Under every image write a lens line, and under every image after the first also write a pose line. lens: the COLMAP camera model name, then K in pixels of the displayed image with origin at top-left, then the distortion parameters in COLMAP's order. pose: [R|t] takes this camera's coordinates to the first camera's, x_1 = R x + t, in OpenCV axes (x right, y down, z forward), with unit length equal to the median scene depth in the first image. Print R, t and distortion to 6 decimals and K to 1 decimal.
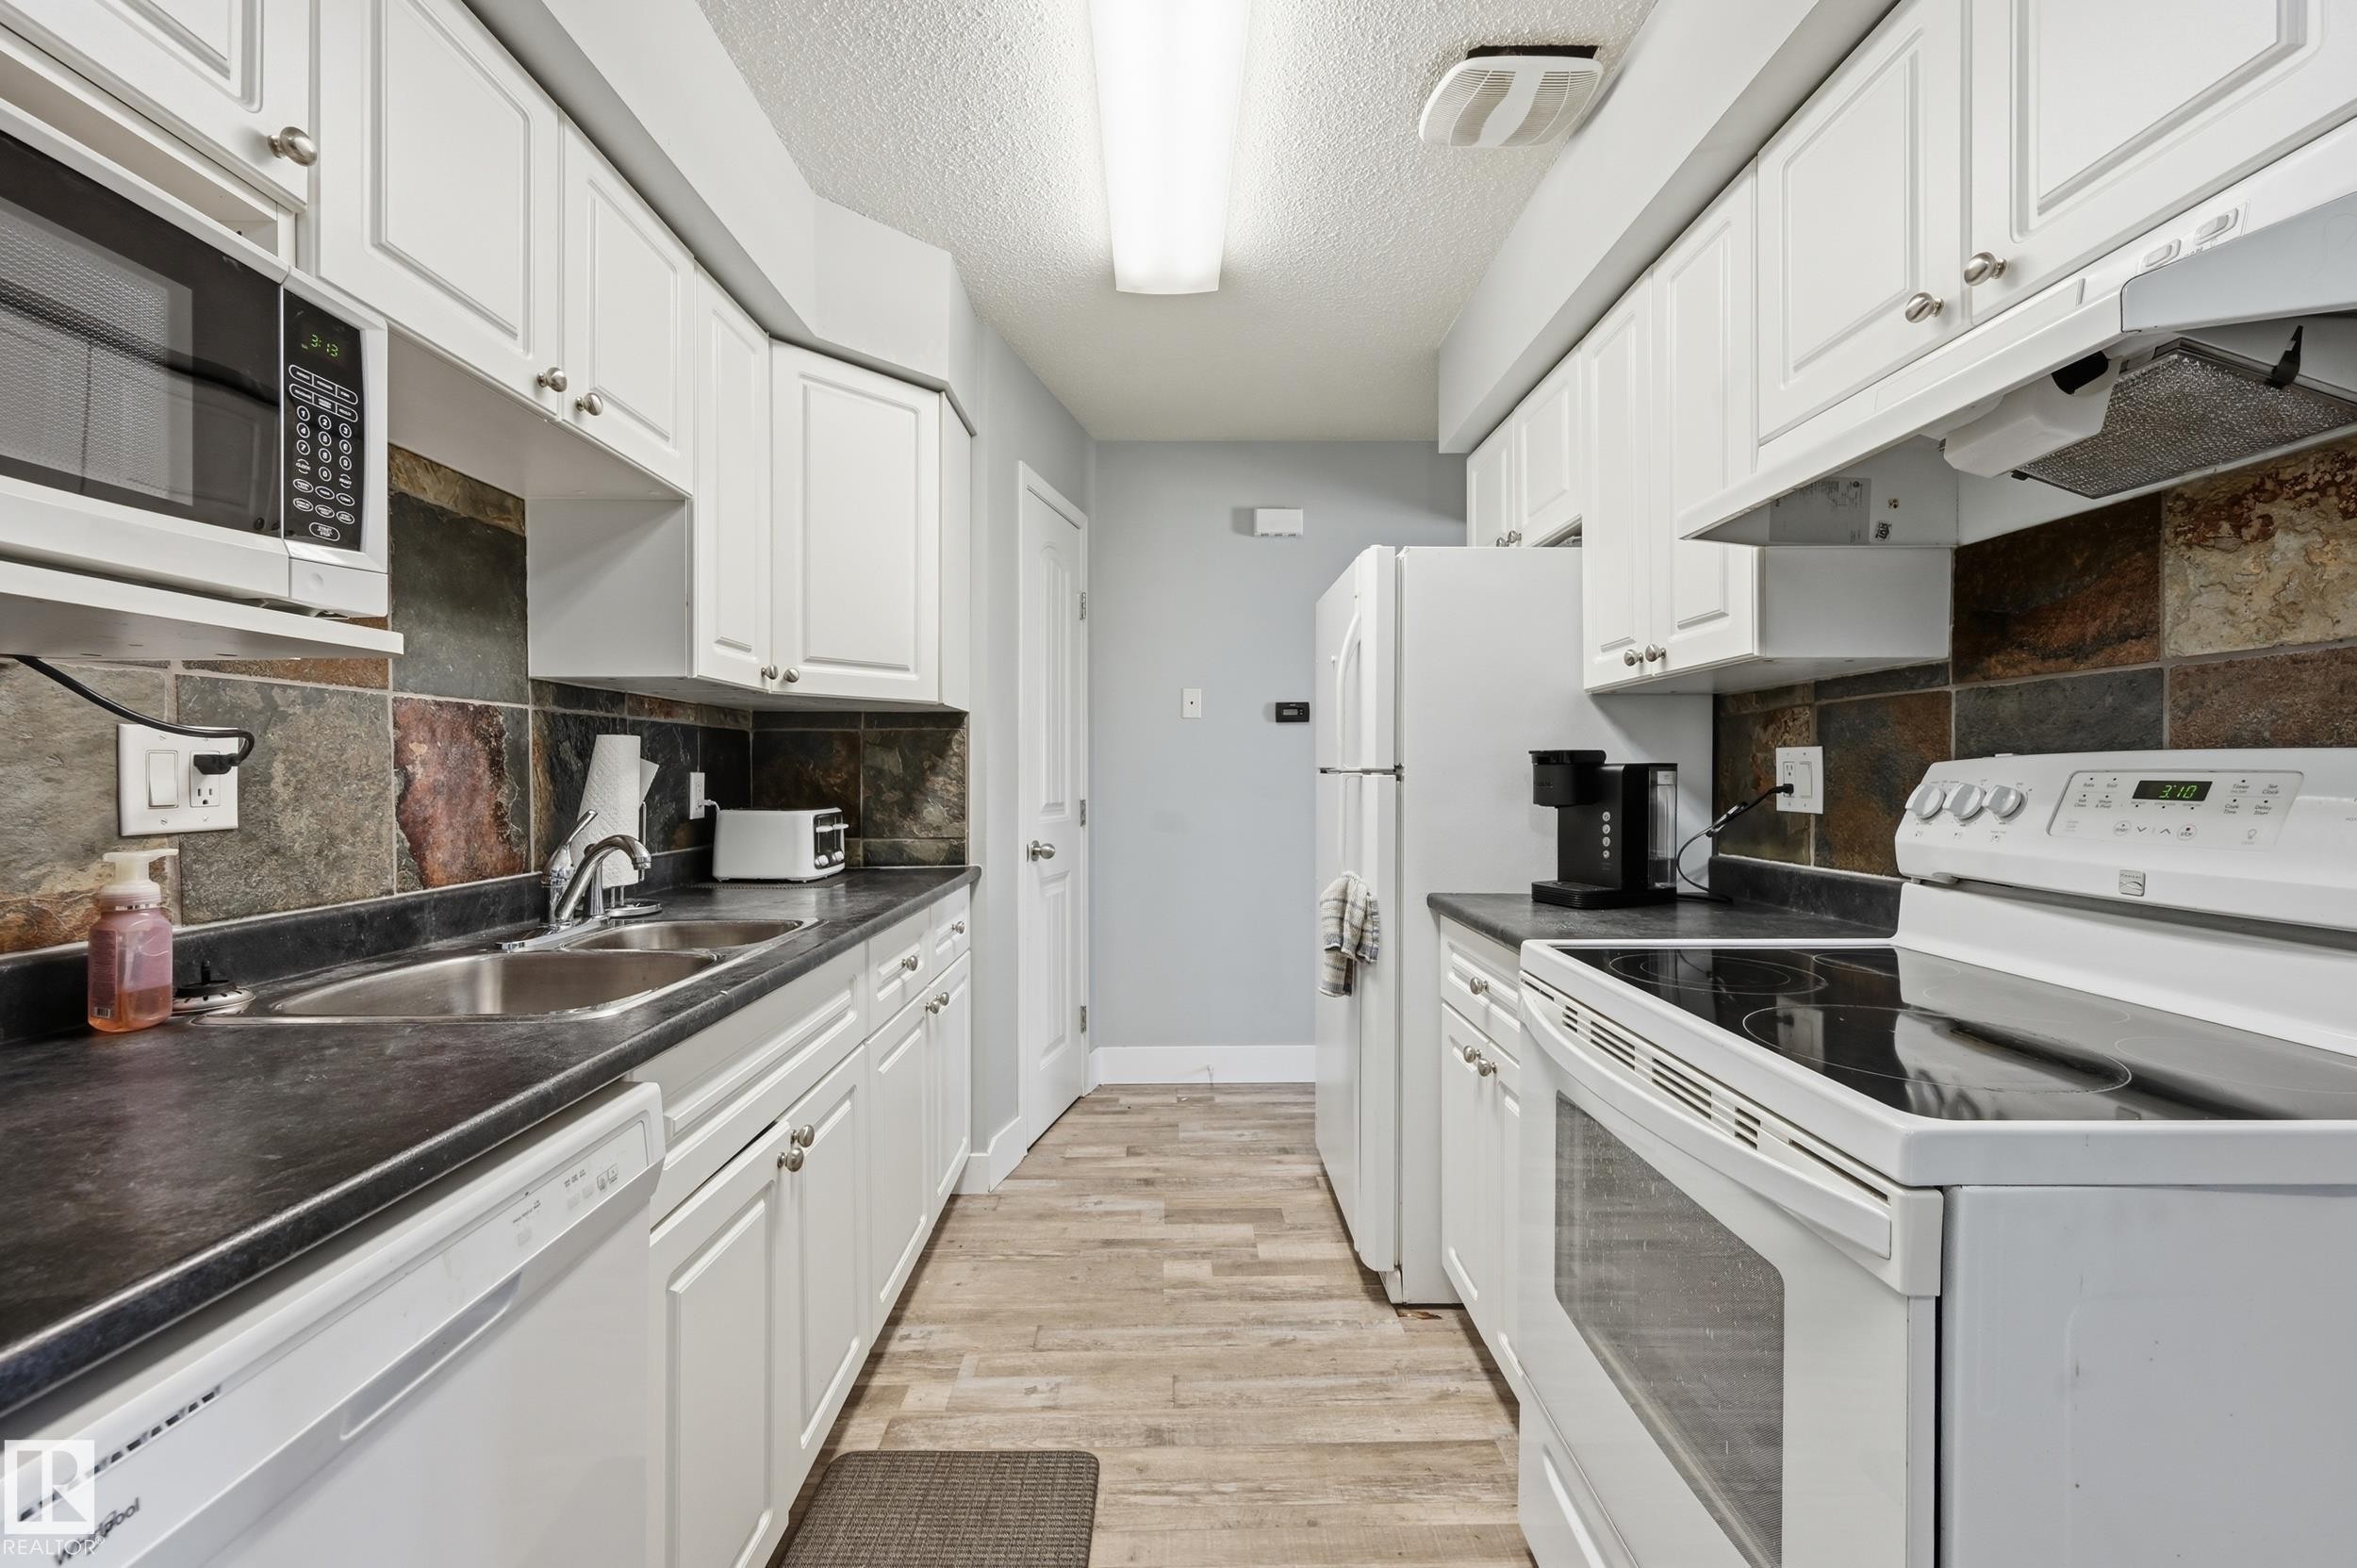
lens RADIAL K [[945.1, 0, 1178.5], [0, 945.1, 784.0], [0, 0, 1]] dist [0.000241, 0.000091]
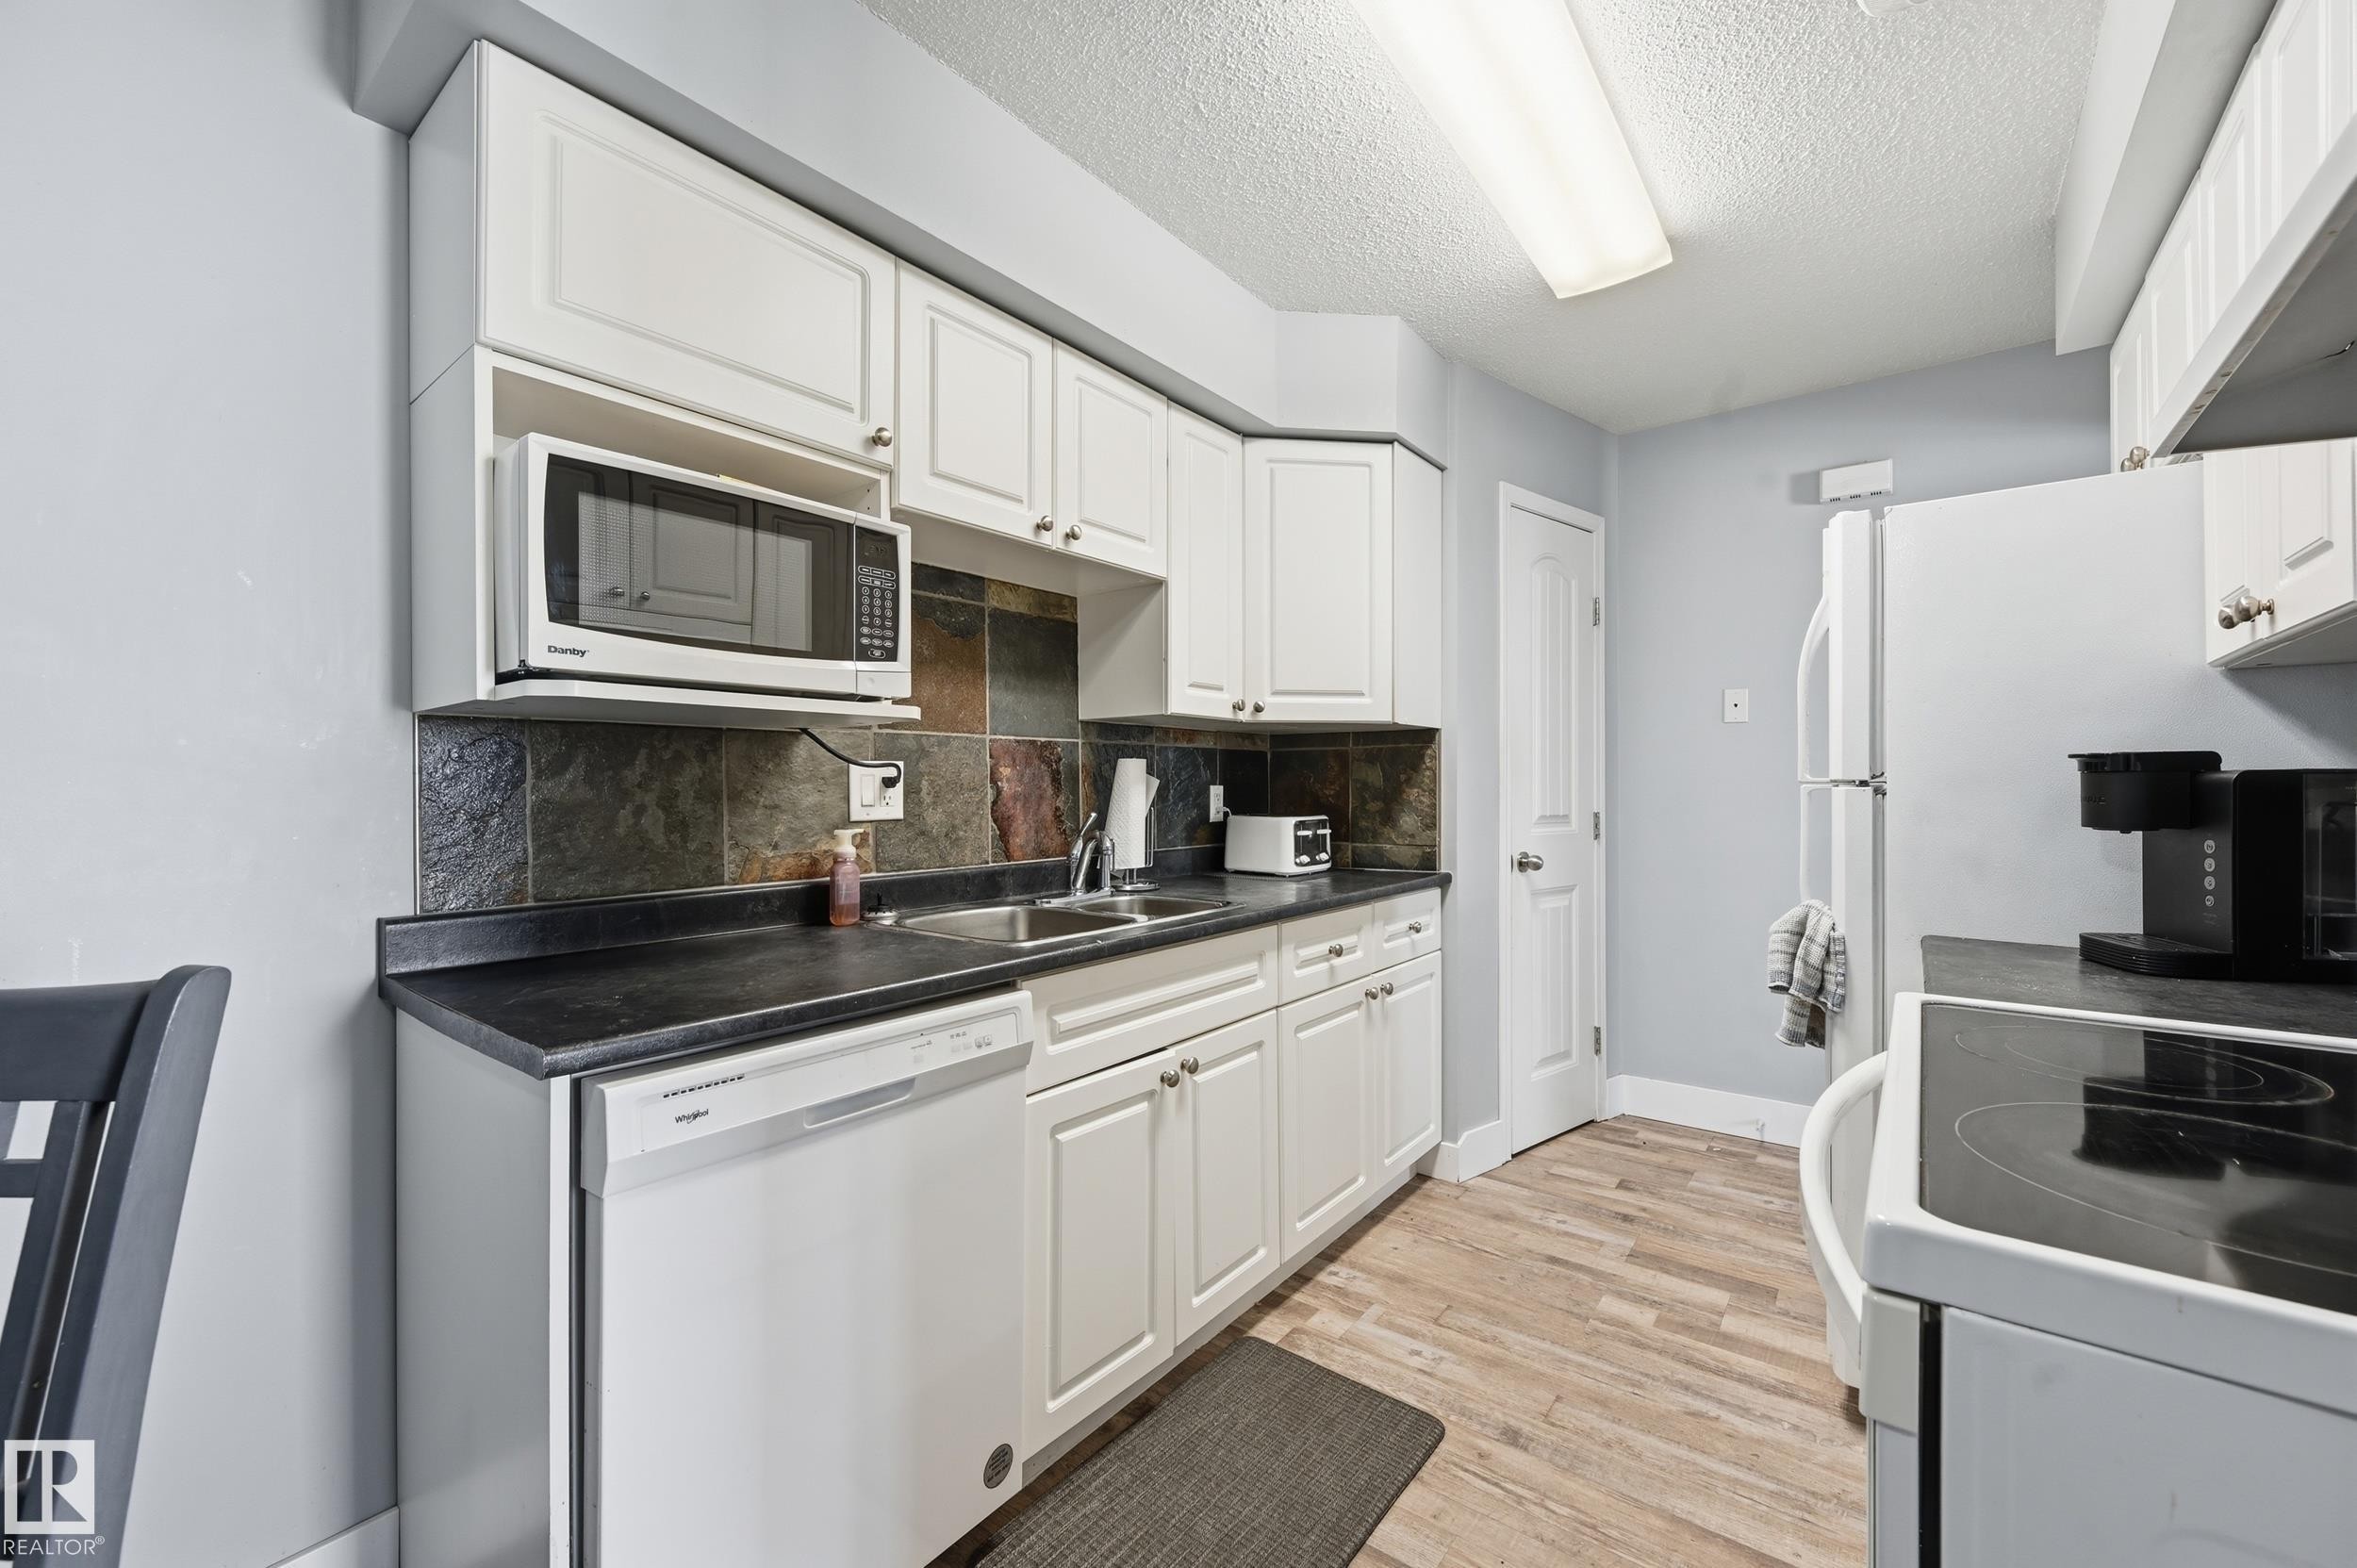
lens RADIAL K [[926.1, 0, 1176.1], [0, 926.1, 792.0], [0, 0, 1]] dist [-0.000232, 0.000147]
pose [[0.778284, 0.002228, -0.627908, 0.294466], [-0.004209, 0.999990, -0.001668, -0.001320], [0.627898, 0.003941, 0.778286, -0.006234]]
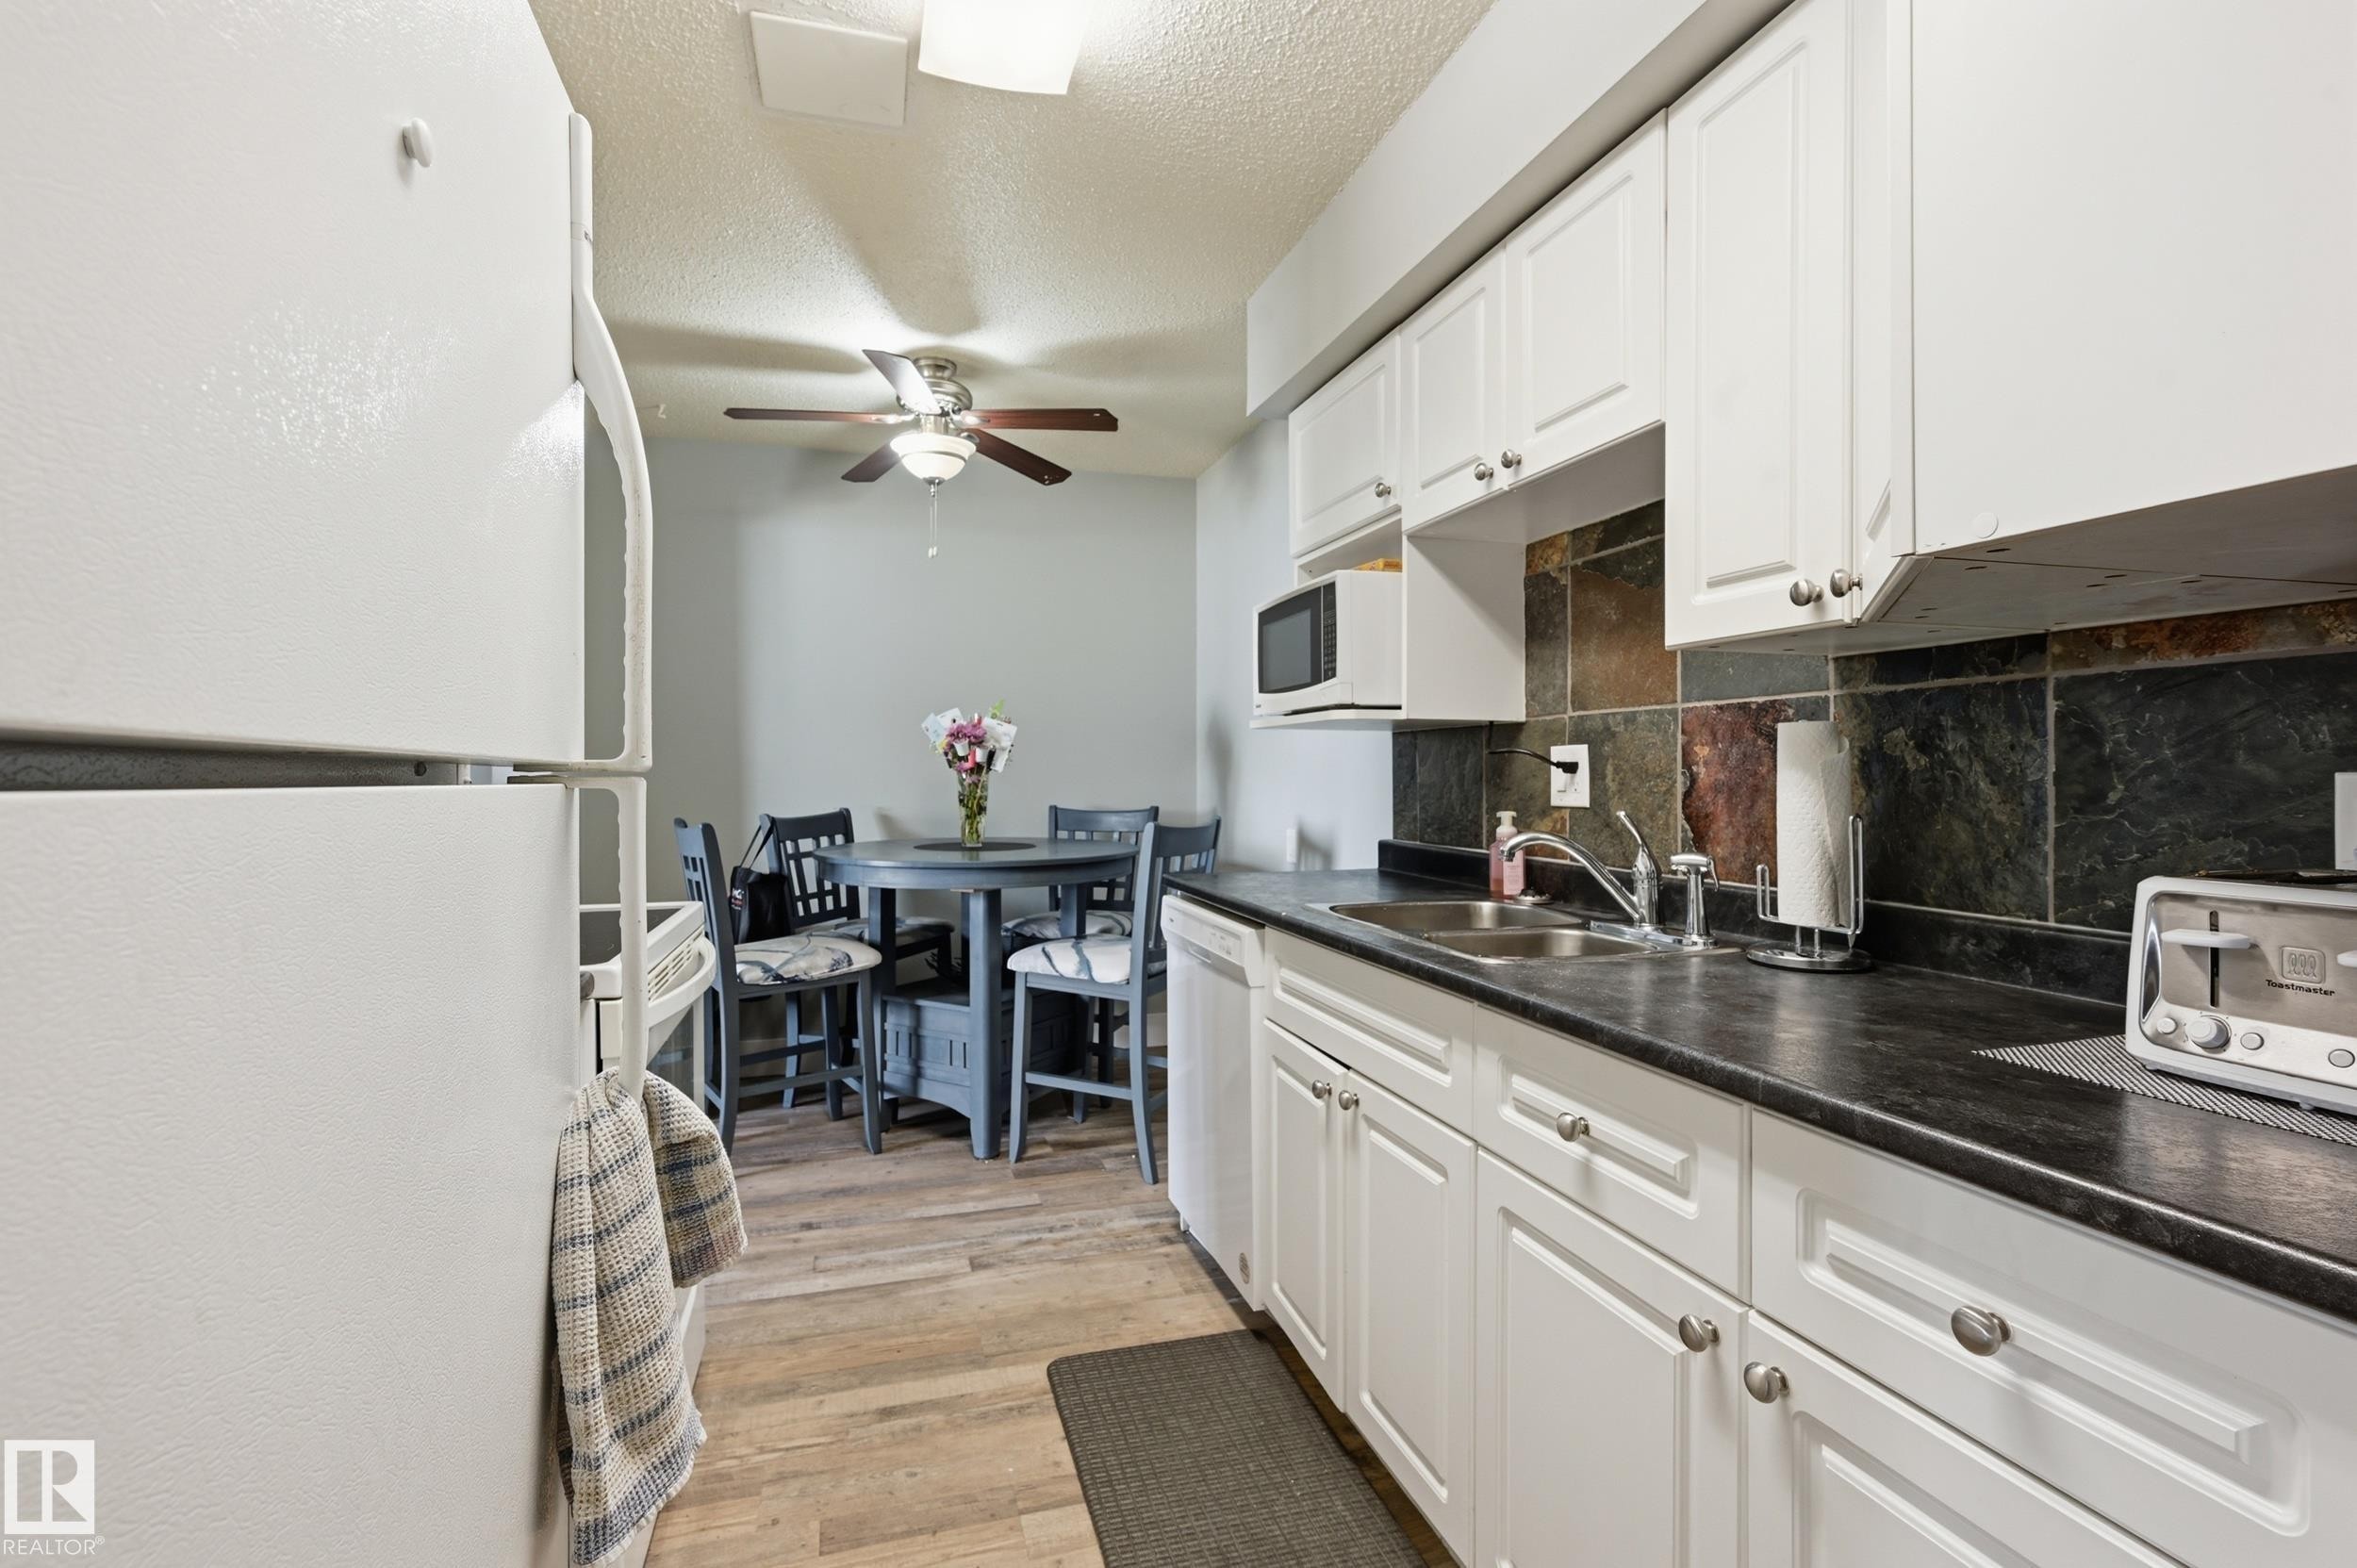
lens RADIAL K [[1091.3, 0, 1178.1], [0, 1091.3, 773.5], [0, 0, 1]] dist [-0.000627, 0.000026]
pose [[-0.962184, 0.001296, -0.272398, 0.110684], [-0.002454, 0.999907, 0.013426, -0.021050], [0.272390, 0.013587, -0.962091, 1.645174]]
